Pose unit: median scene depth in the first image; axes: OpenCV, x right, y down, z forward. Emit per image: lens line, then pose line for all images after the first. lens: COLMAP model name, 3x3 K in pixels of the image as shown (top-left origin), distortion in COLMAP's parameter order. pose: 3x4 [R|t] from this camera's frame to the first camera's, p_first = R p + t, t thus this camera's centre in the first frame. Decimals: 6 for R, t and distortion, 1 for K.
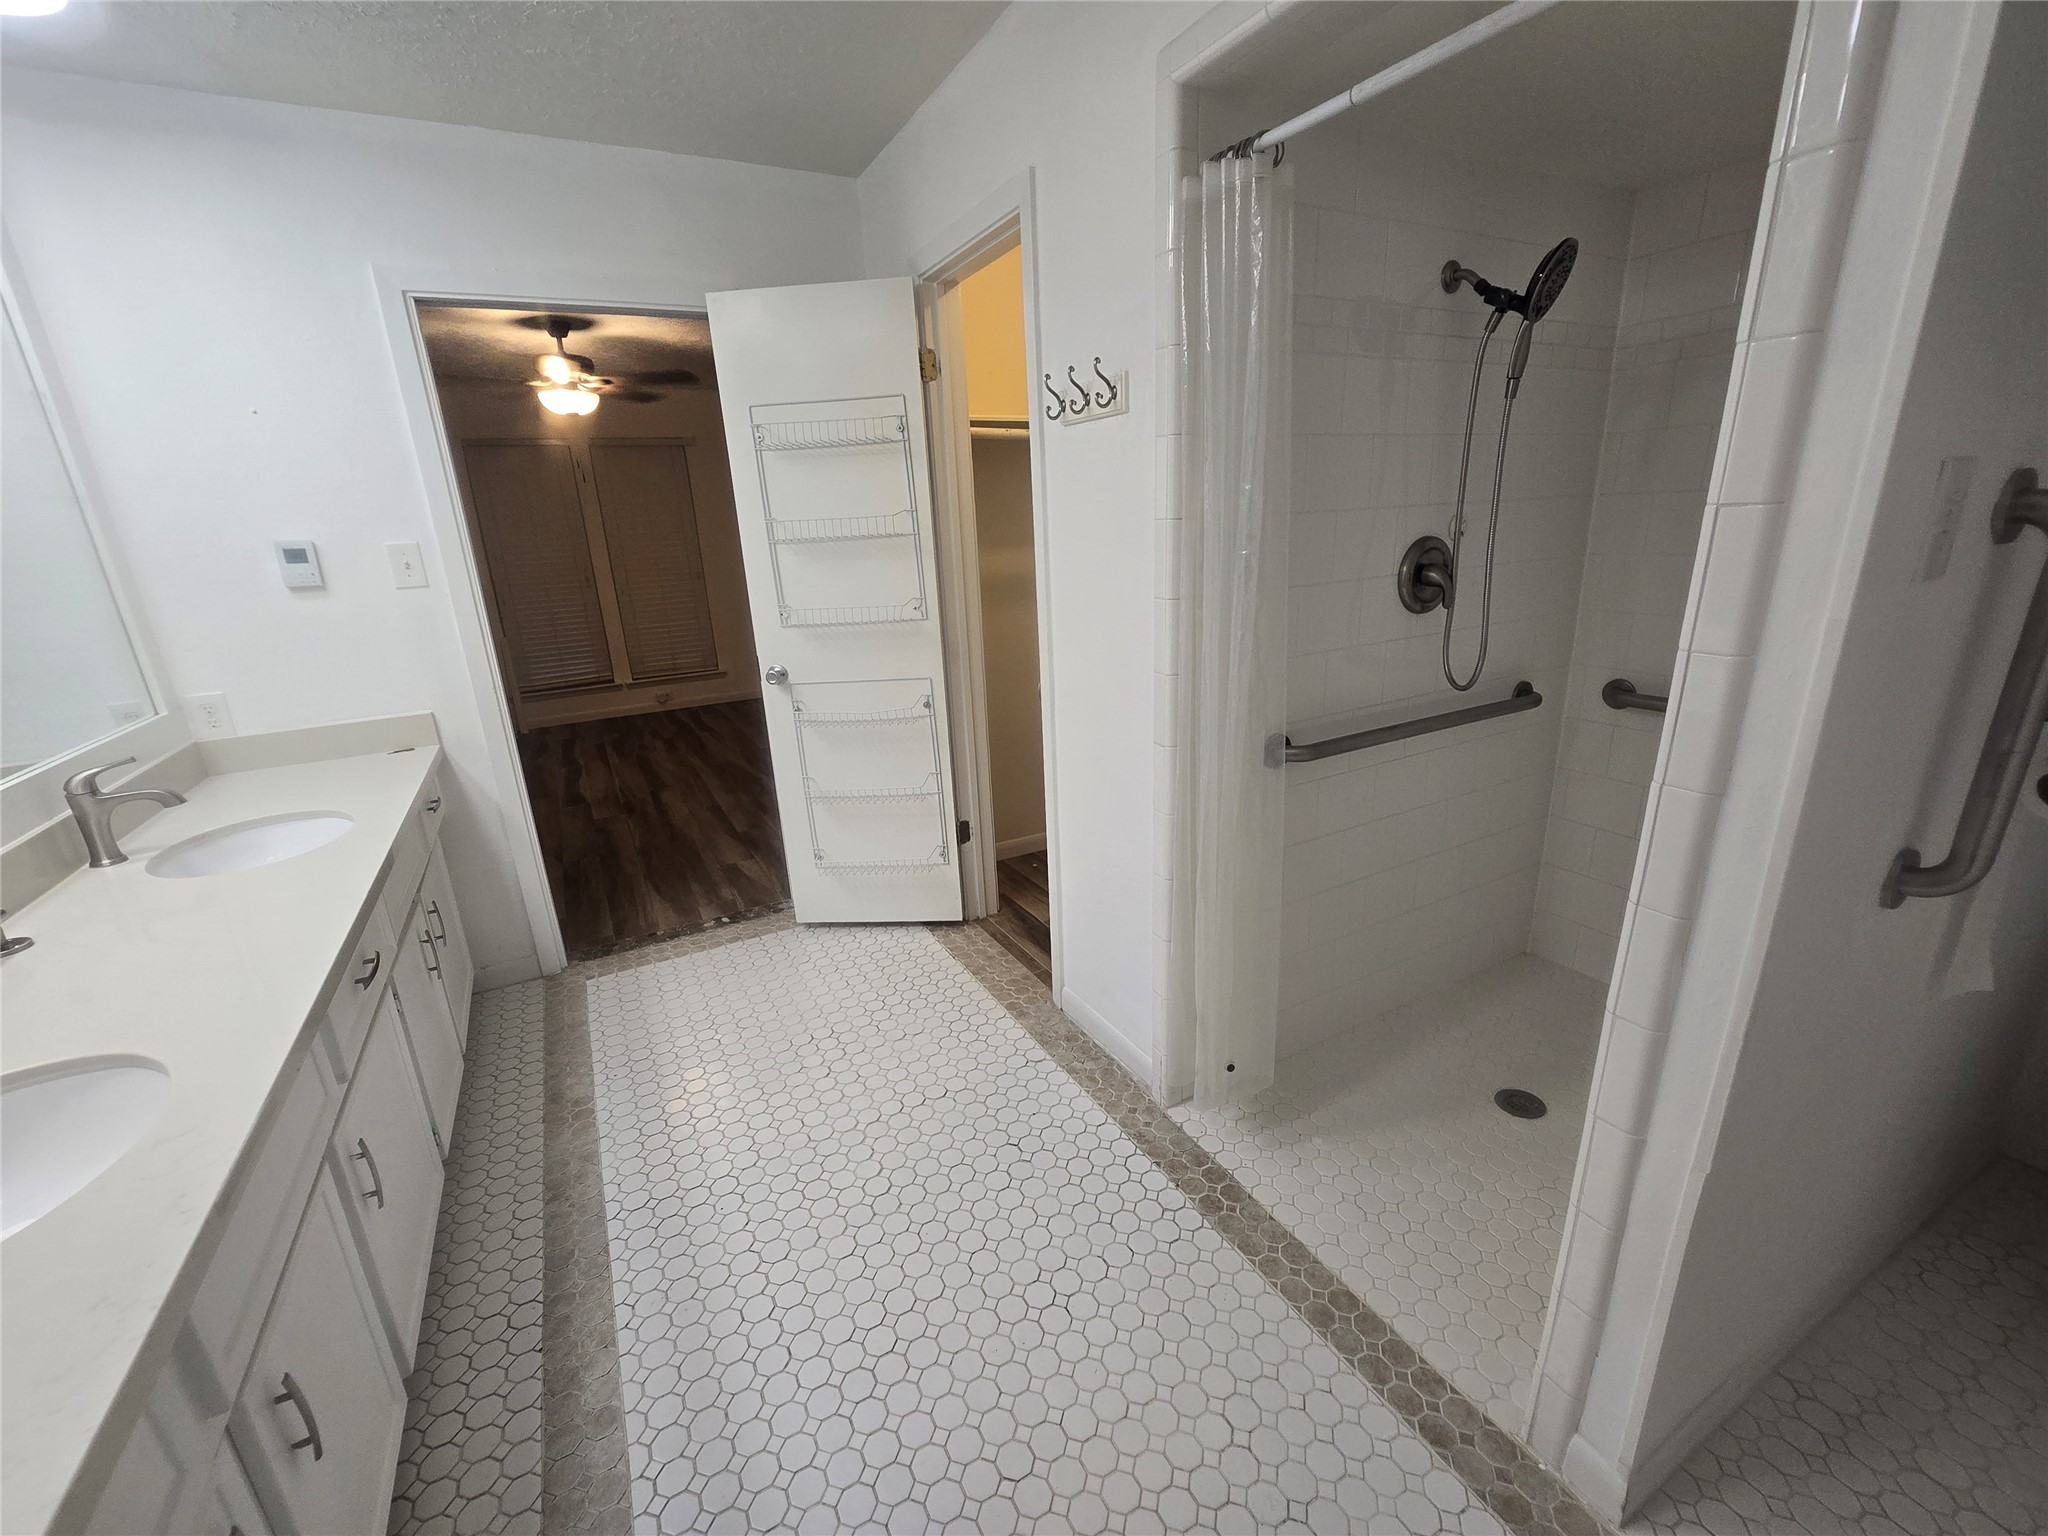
lens RADIAL K [[842.3, 0, 1013.5], [0, 842.3, 772.6], [0, 0, 1]] dist [-0.007239, 0.002836]
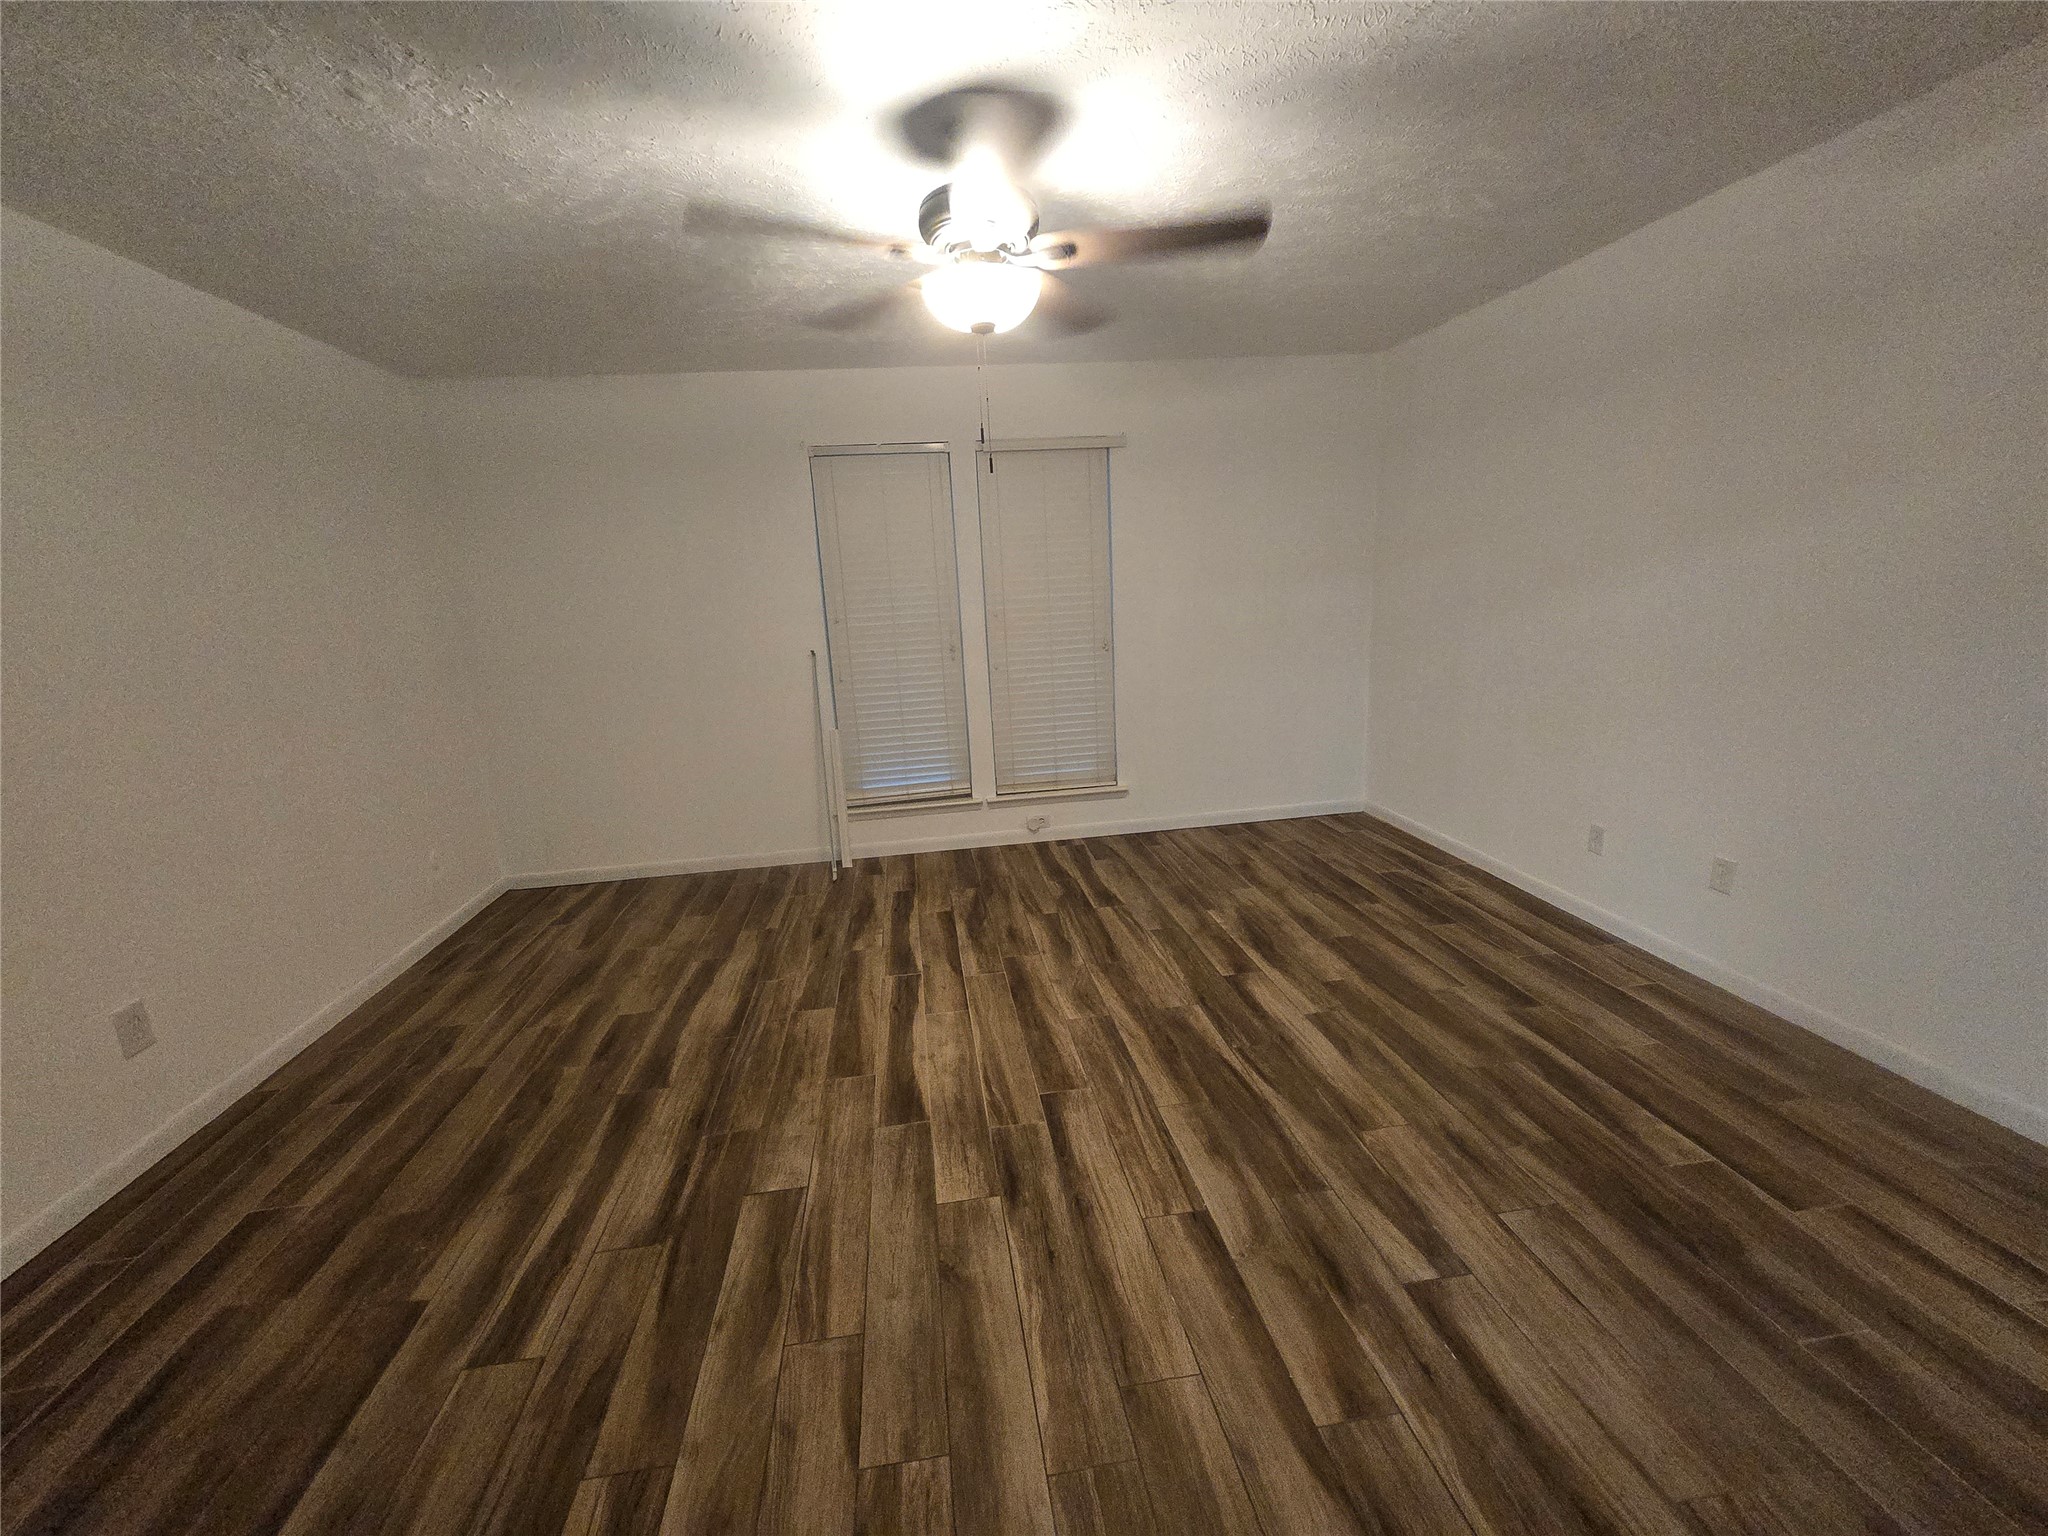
lens RADIAL K [[842.3, 0, 1030.1], [0, 842.3, 767.8], [0, 0, 1]] dist [-0.007239, 0.002836]
pose [[0.941496, 0.076375, -0.328256, -0.243747], [-0.097242, 0.994121, -0.047607, -0.120286], [0.322690, 0.076742, 0.943388, 0.434514]]
